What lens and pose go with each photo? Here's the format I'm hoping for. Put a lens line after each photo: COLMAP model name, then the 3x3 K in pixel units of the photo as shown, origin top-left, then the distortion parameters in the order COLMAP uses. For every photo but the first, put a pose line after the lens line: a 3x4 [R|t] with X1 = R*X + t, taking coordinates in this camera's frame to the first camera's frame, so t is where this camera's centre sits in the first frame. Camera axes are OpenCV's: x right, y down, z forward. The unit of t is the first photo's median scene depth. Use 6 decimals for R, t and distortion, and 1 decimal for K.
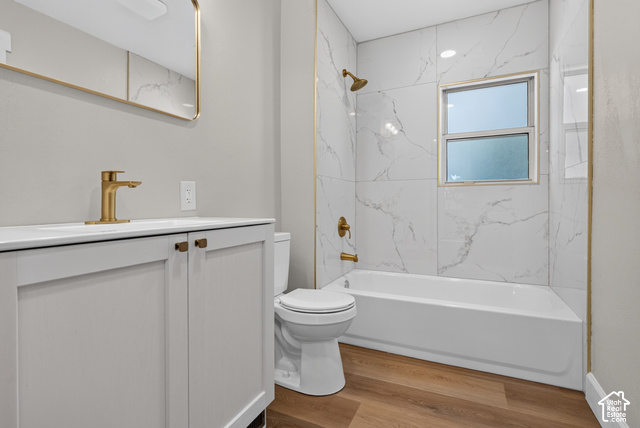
lens RADIAL K [[311.0, 0, 319.3], [0, 311.0, 204.6], [0, 0, 1]] dist [-0.003618, -0.000684]
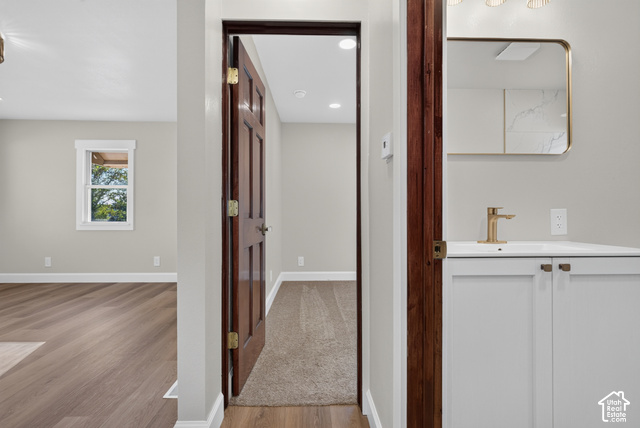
lens RADIAL K [[311.0, 0, 319.3], [0, 311.0, 204.6], [0, 0, 1]] dist [-0.003618, -0.000684]
pose [[0.460698, -0.018480, -0.887365, 0.242259], [-0.007368, 0.999669, -0.024644, -0.078598], [0.887526, 0.017891, 0.460409, -0.392096]]
